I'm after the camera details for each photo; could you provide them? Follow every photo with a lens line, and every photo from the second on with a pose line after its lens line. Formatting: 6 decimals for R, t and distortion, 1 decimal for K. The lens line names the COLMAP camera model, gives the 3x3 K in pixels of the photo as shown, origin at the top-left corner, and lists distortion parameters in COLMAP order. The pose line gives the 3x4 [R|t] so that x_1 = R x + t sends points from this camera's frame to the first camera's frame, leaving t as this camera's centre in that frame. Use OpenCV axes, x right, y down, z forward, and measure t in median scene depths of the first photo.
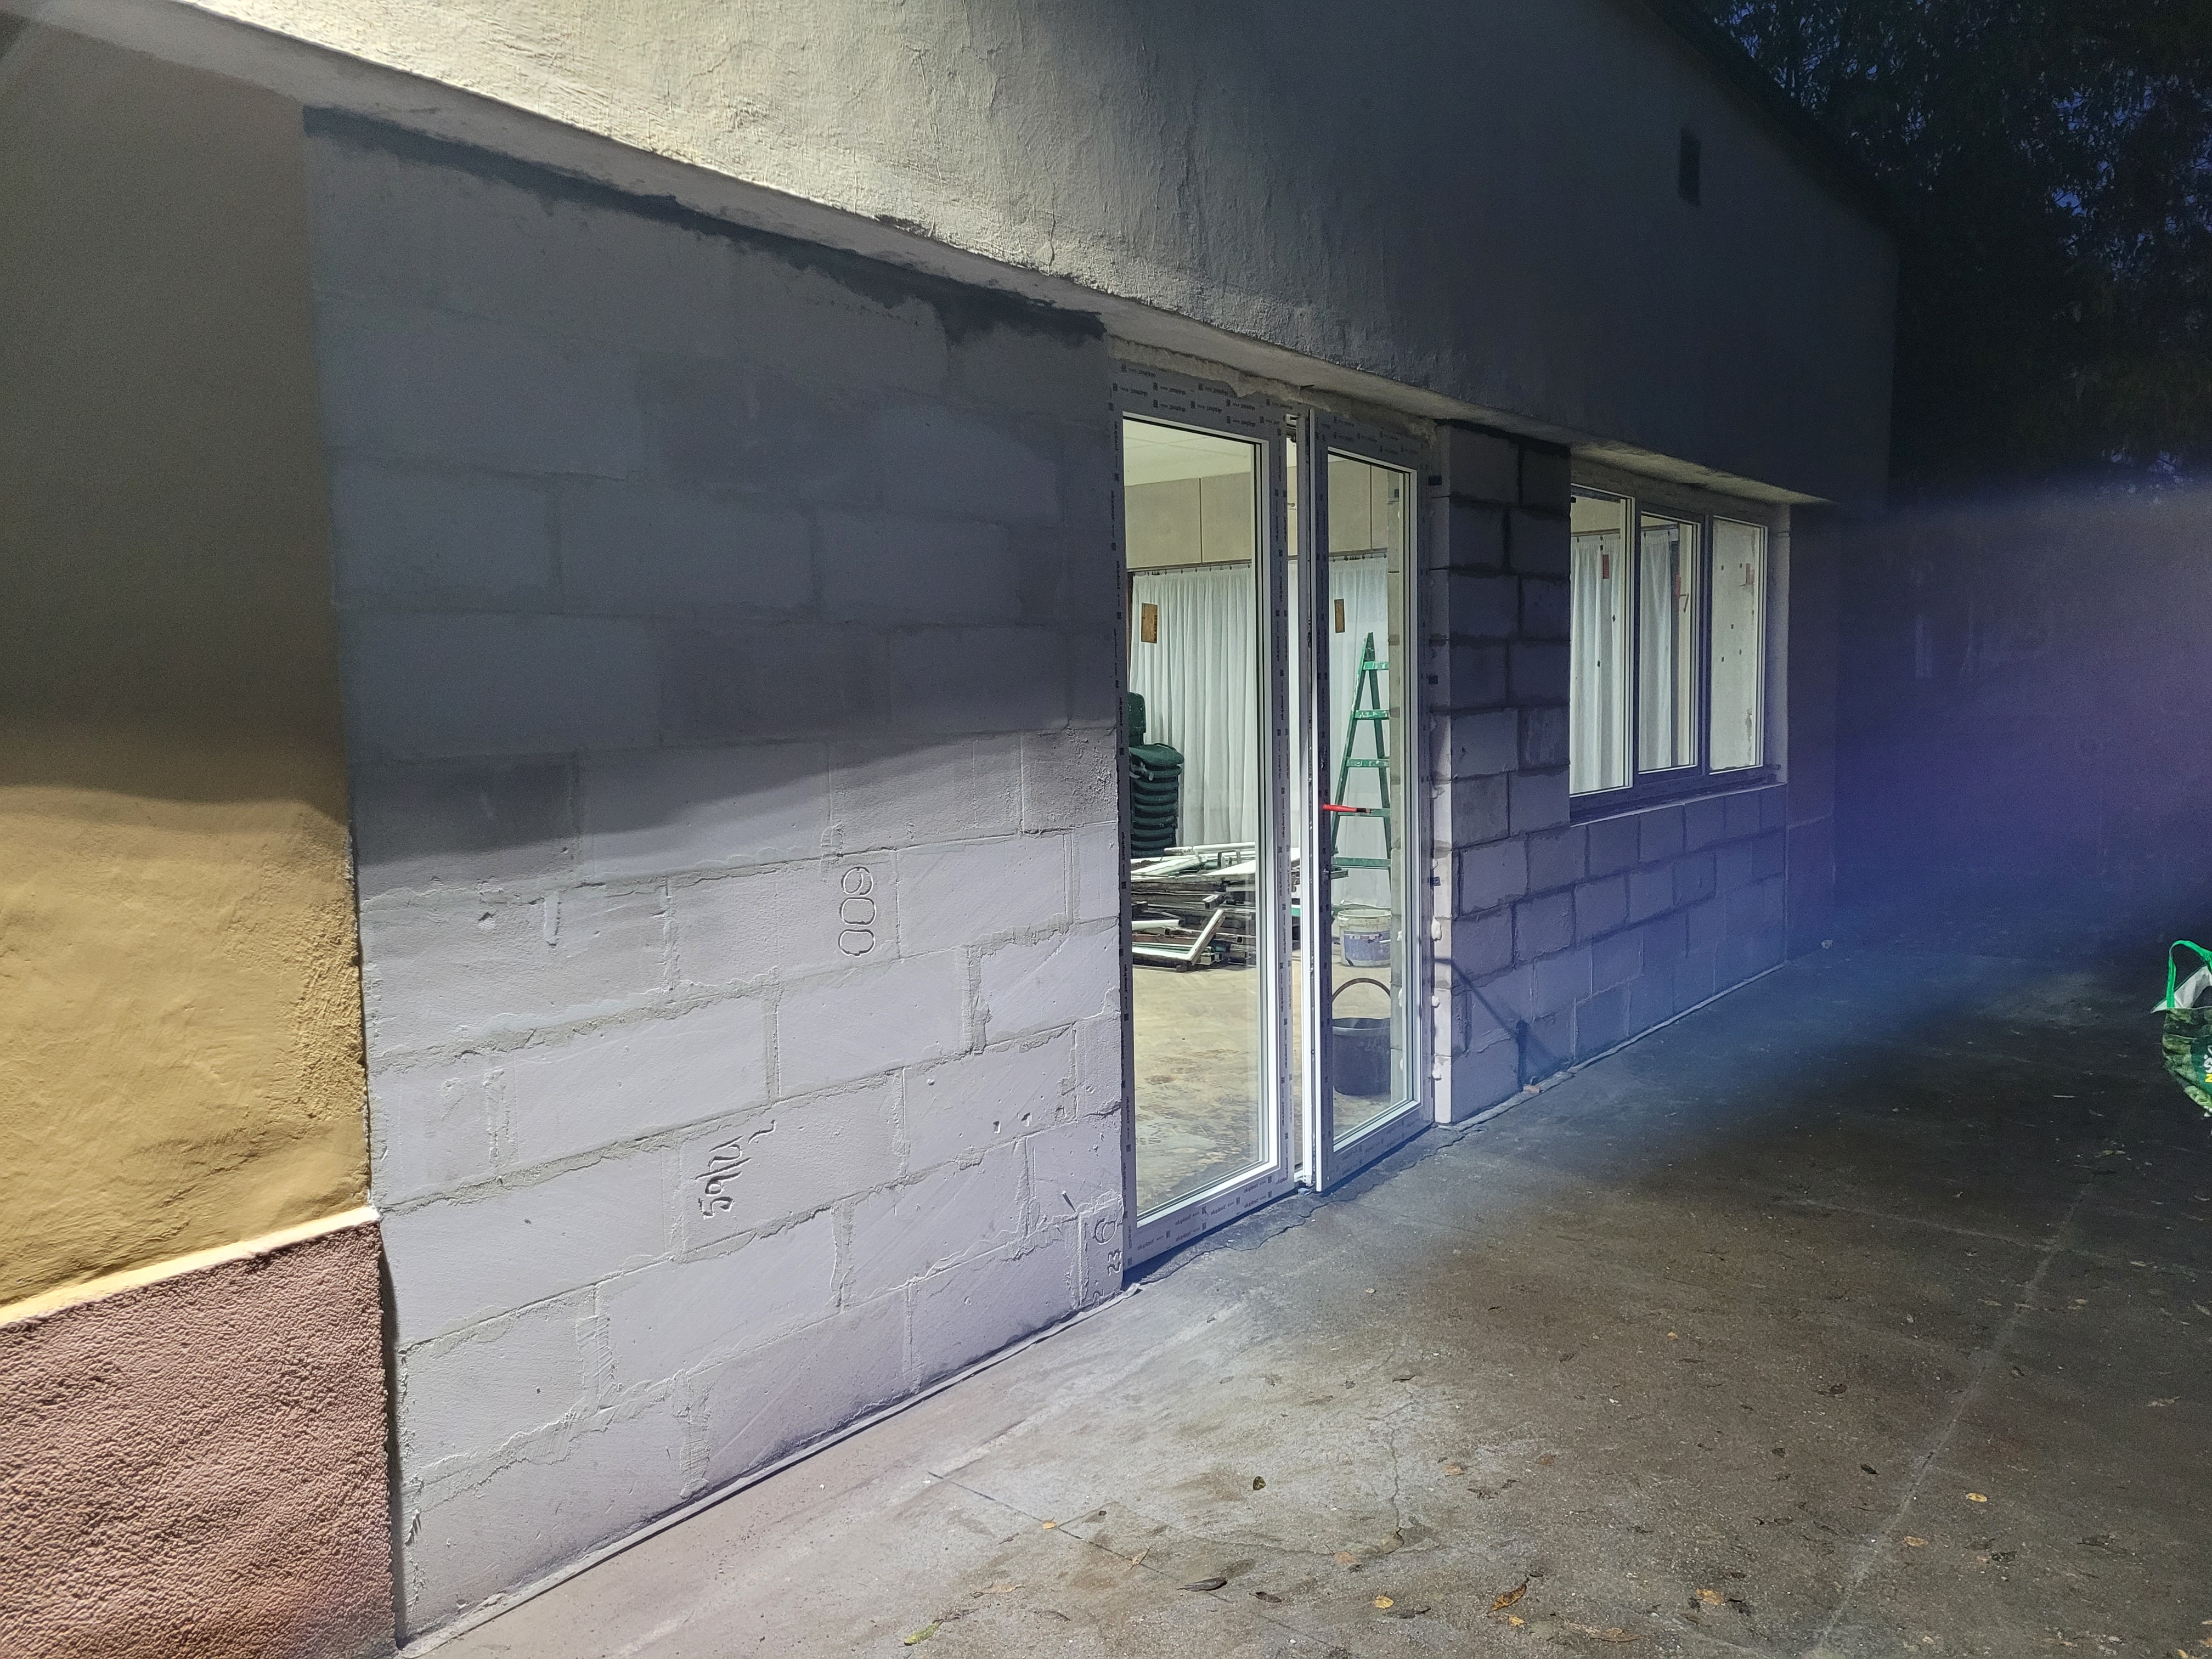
lens RADIAL K [[1661.7, 0, 1135.8], [0, 1661.7, 843.3], [0, 0, 1]] dist [0.063292, -0.049702]
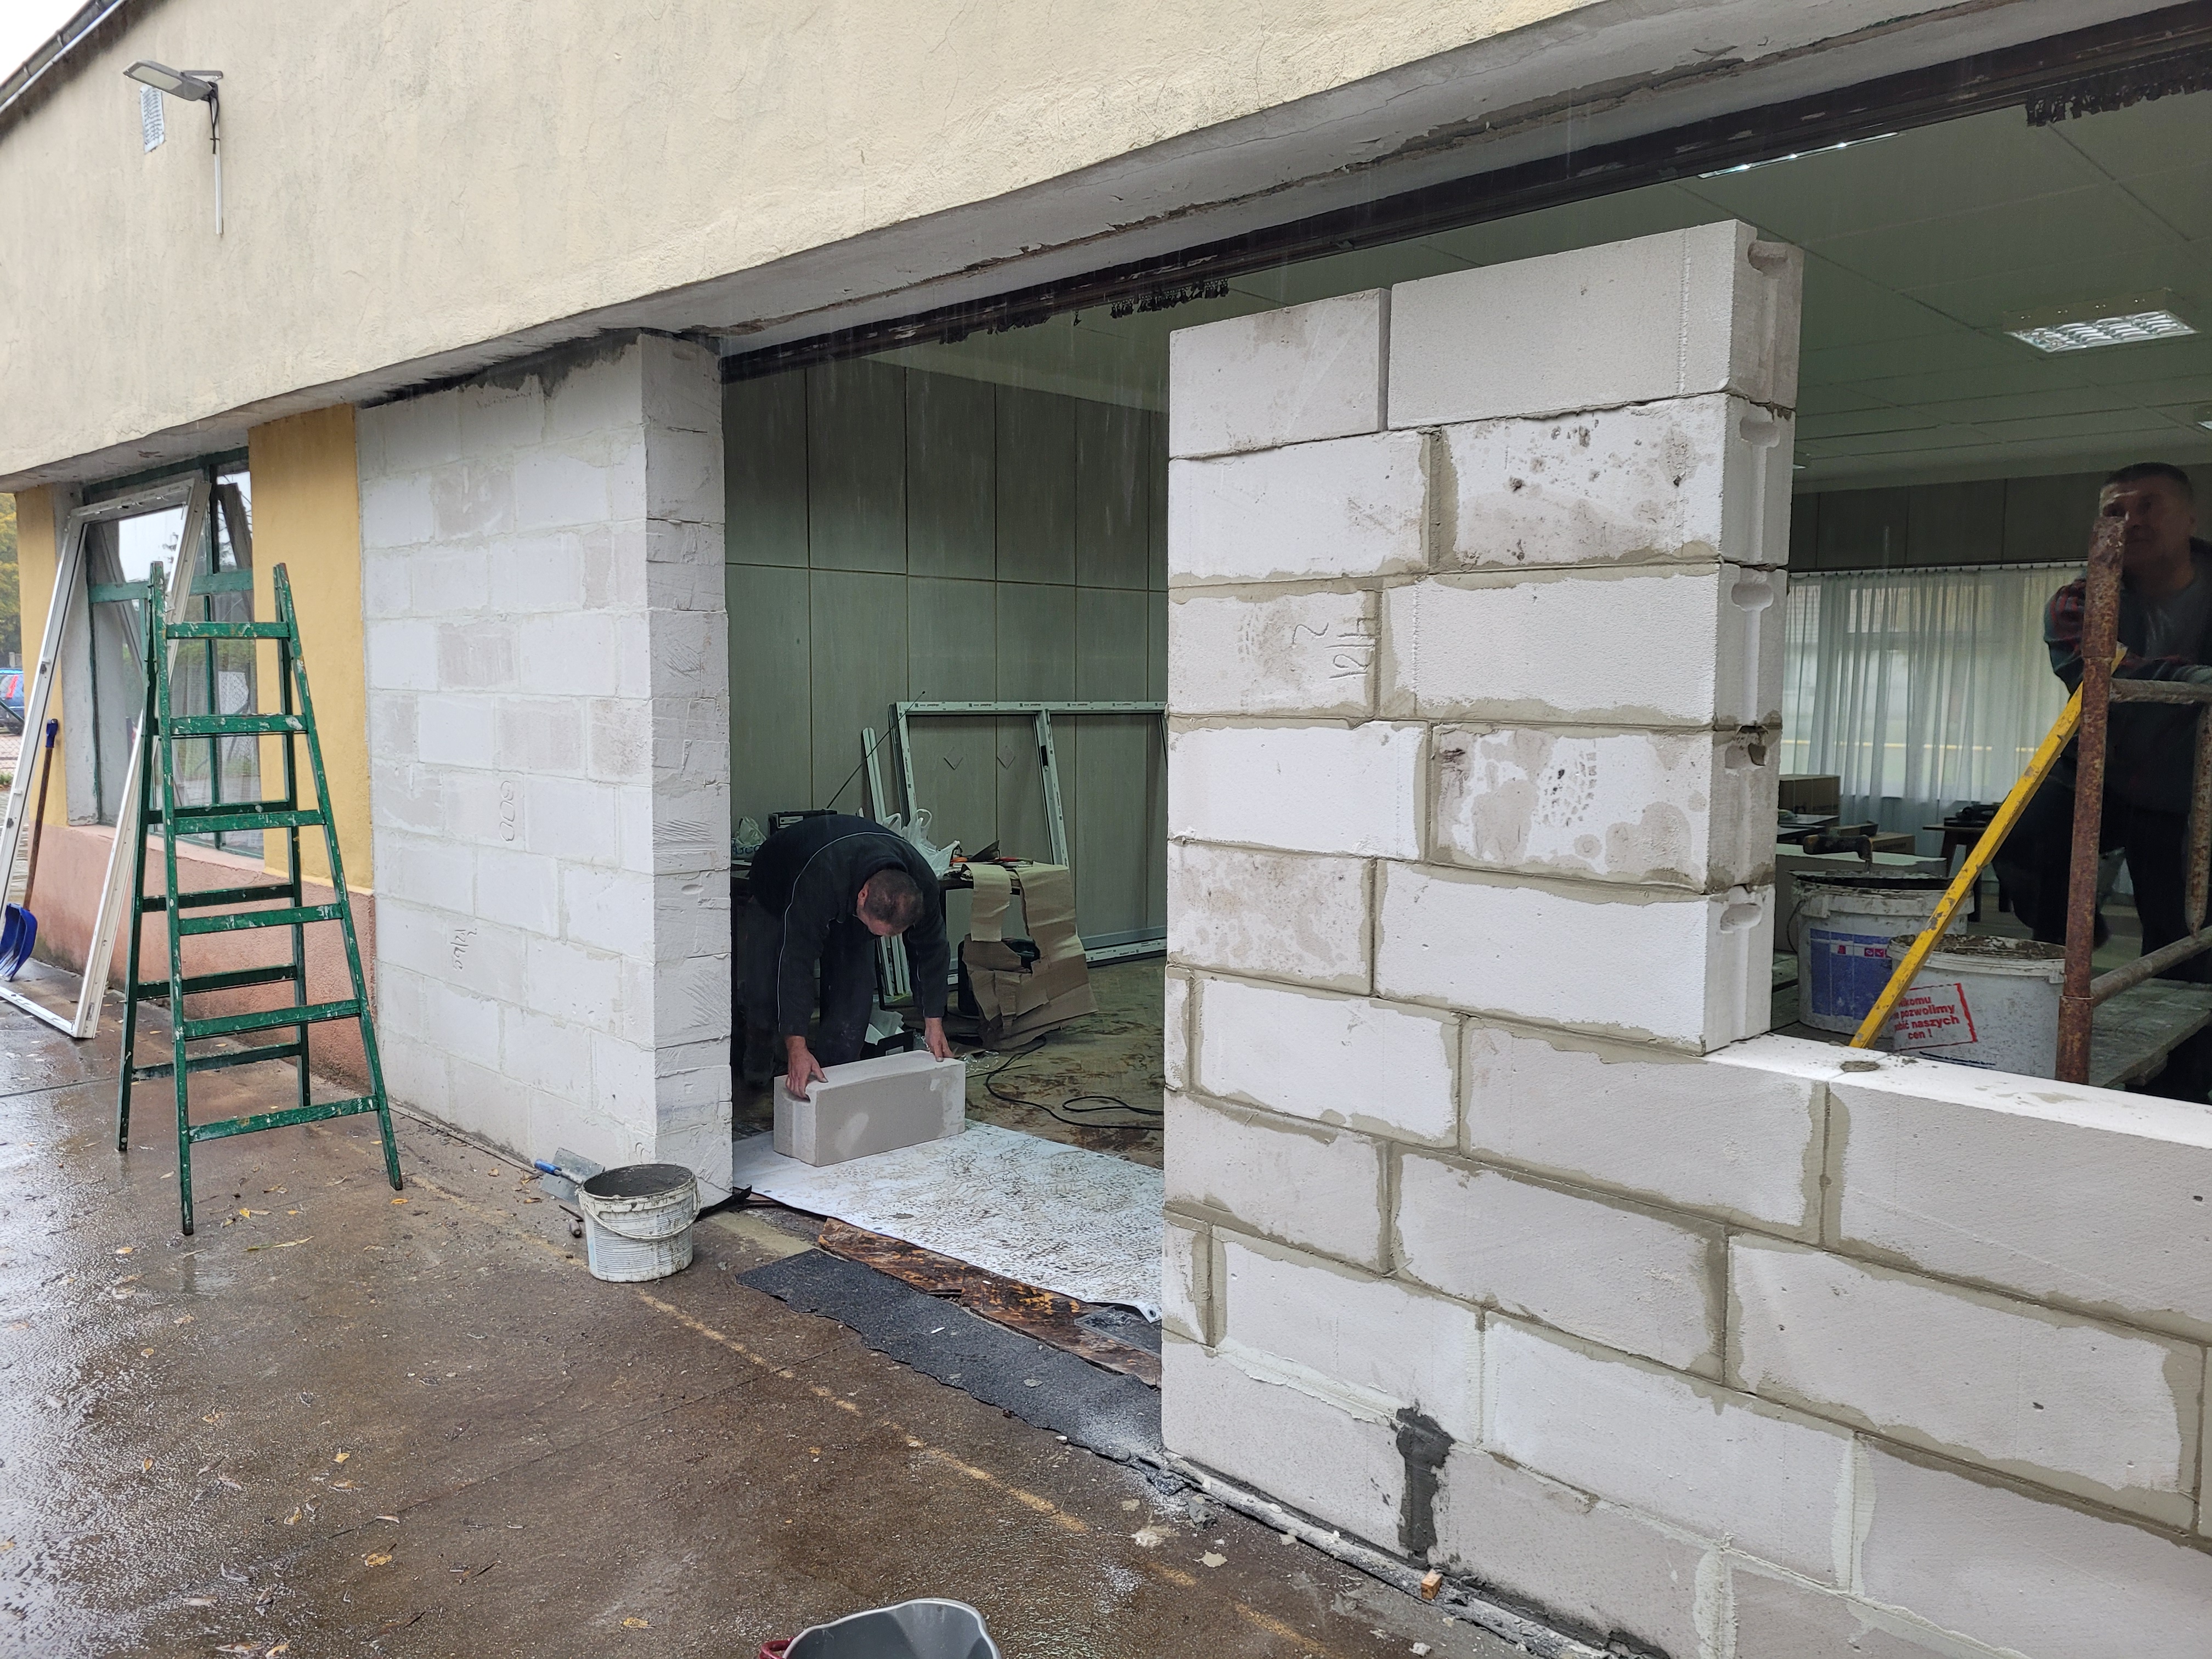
lens RADIAL K [[1658.9, 0, 1099.3], [0, 1658.9, 821.1], [0, 0, 1]] dist [0.055308, -0.006400]
pose [[-0.145724, 0.106703, -0.983554, 1.155790], [-0.094554, 0.988114, 0.121207, -0.170779], [0.984796, 0.110662, -0.133903, 1.639709]]
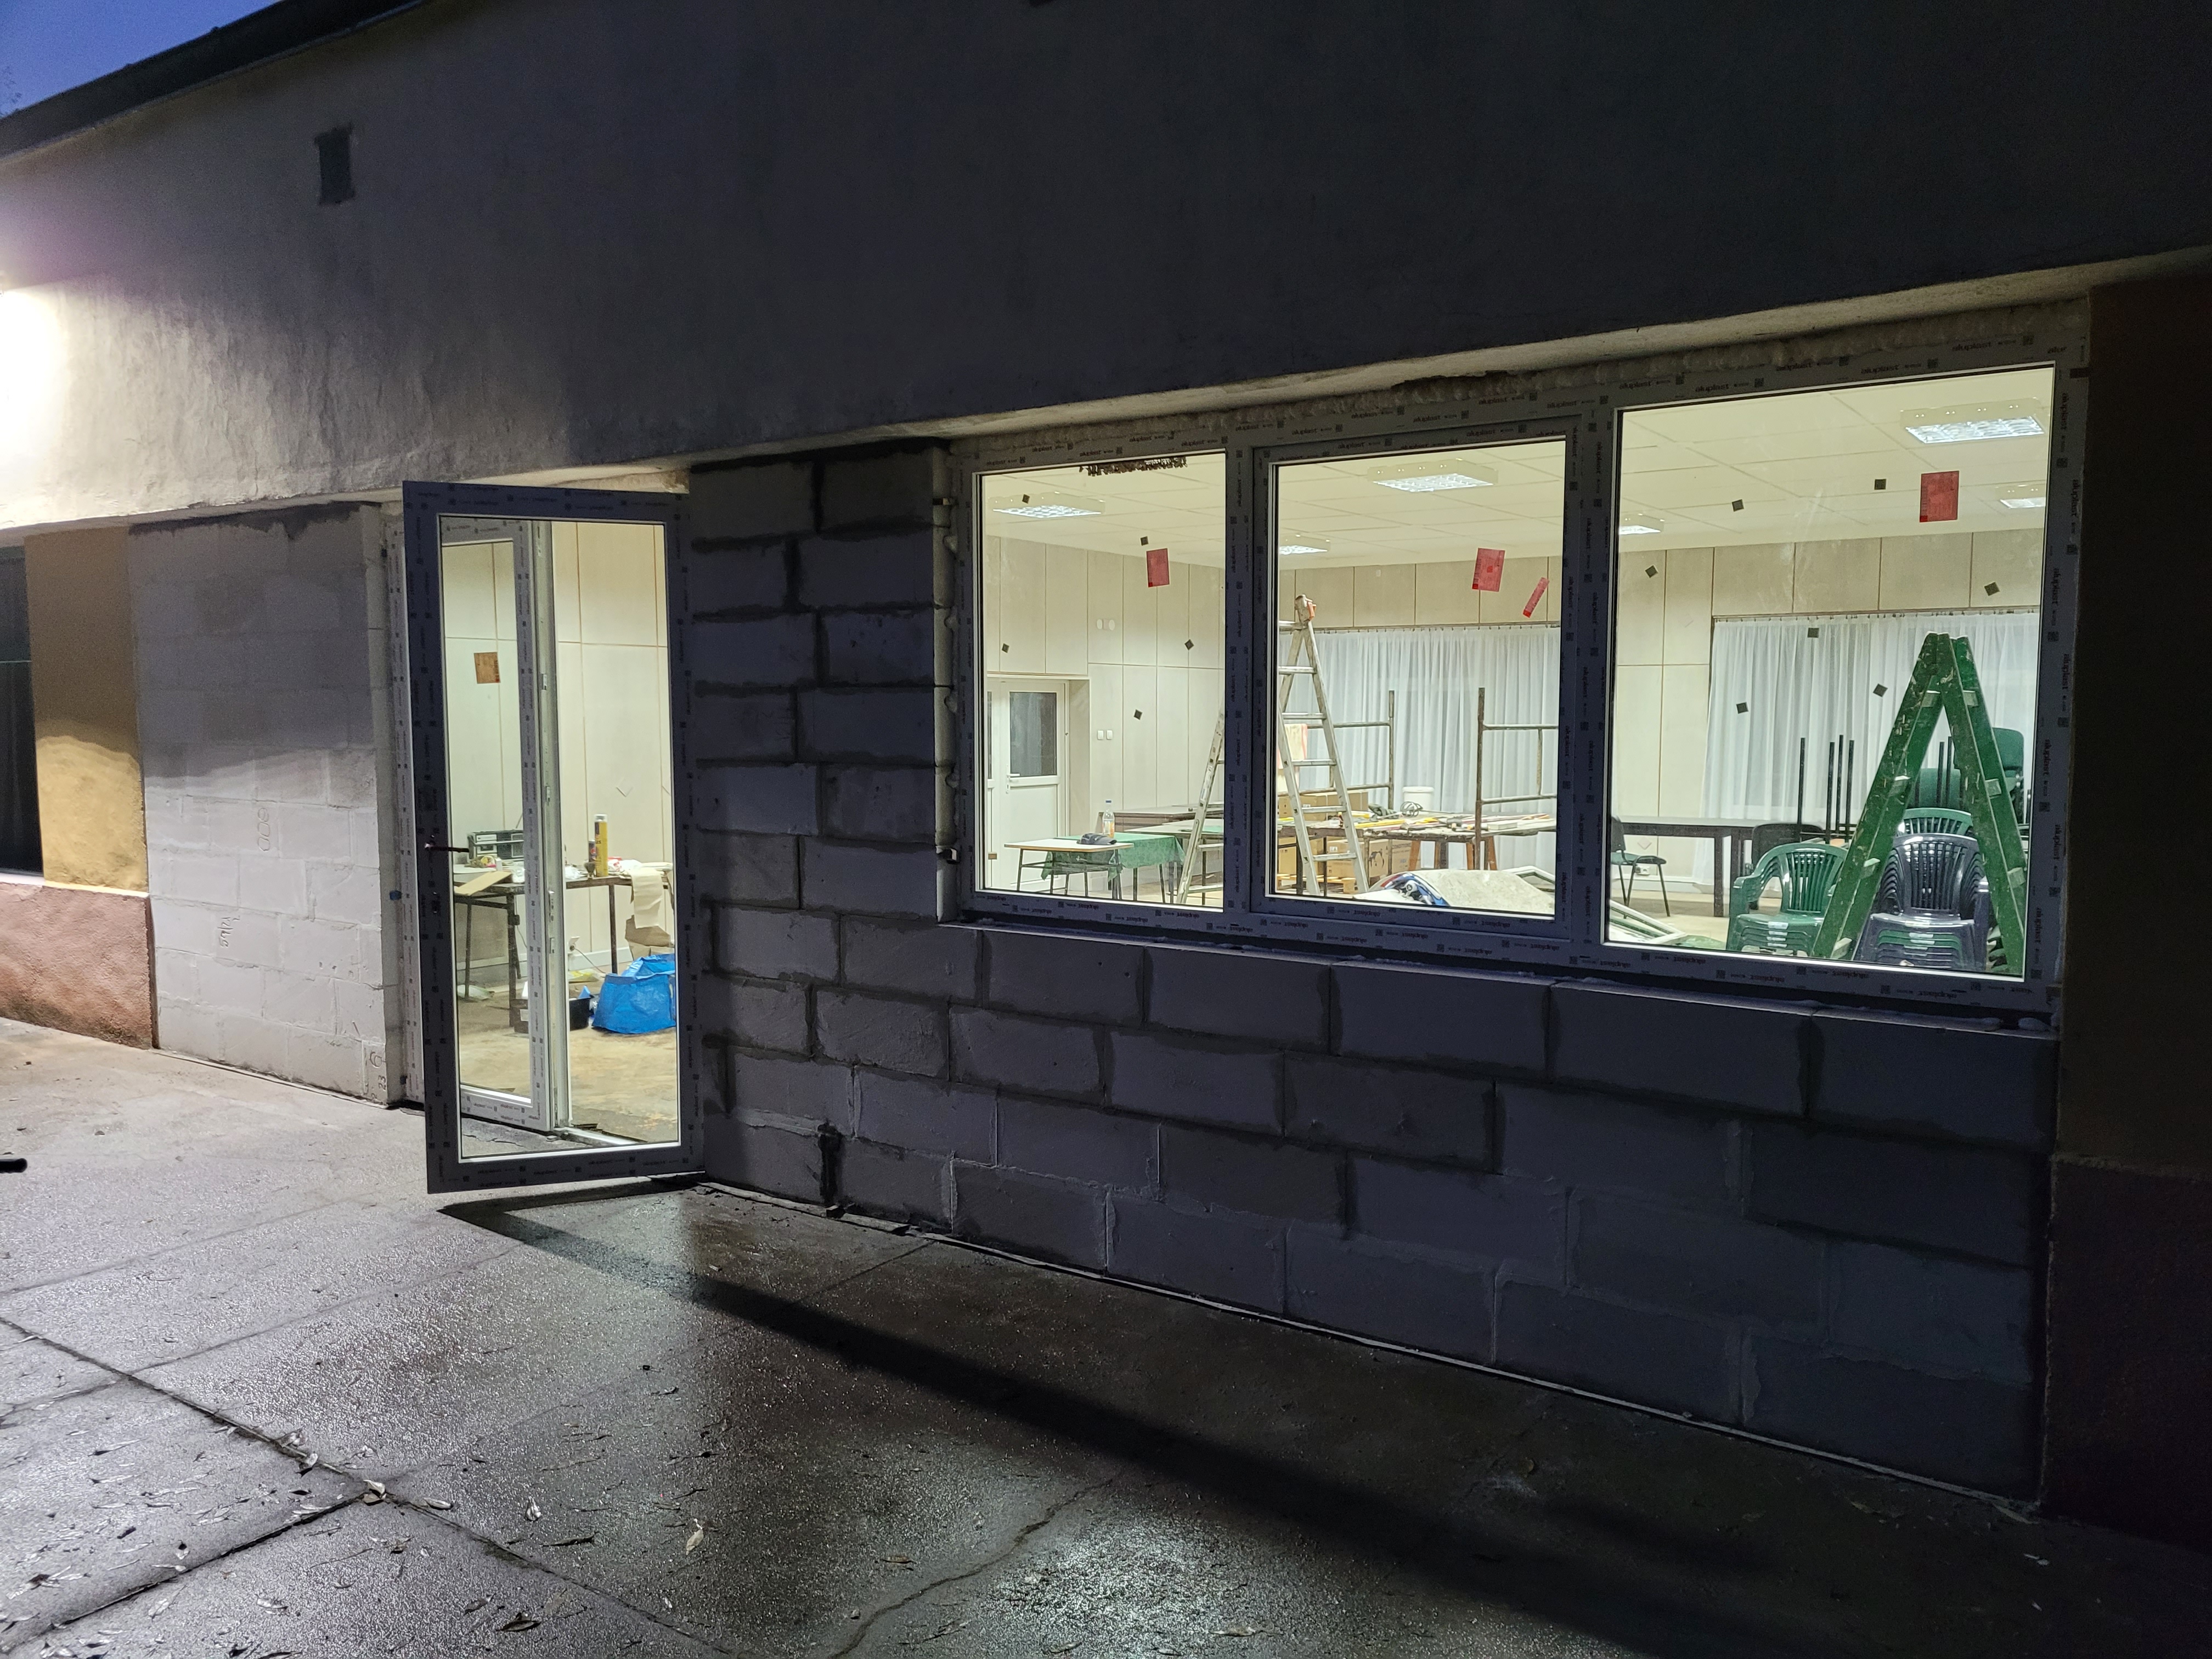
lens RADIAL K [[1661.7, 0, 1135.8], [0, 1661.7, 843.3], [0, 0, 1]] dist [0.063292, -0.049702]
pose [[0.031107, 0.107245, -0.993746, 1.847457], [-0.090915, 0.990409, 0.104039, -0.244805], [0.995373, 0.087110, 0.040559, 1.901878]]
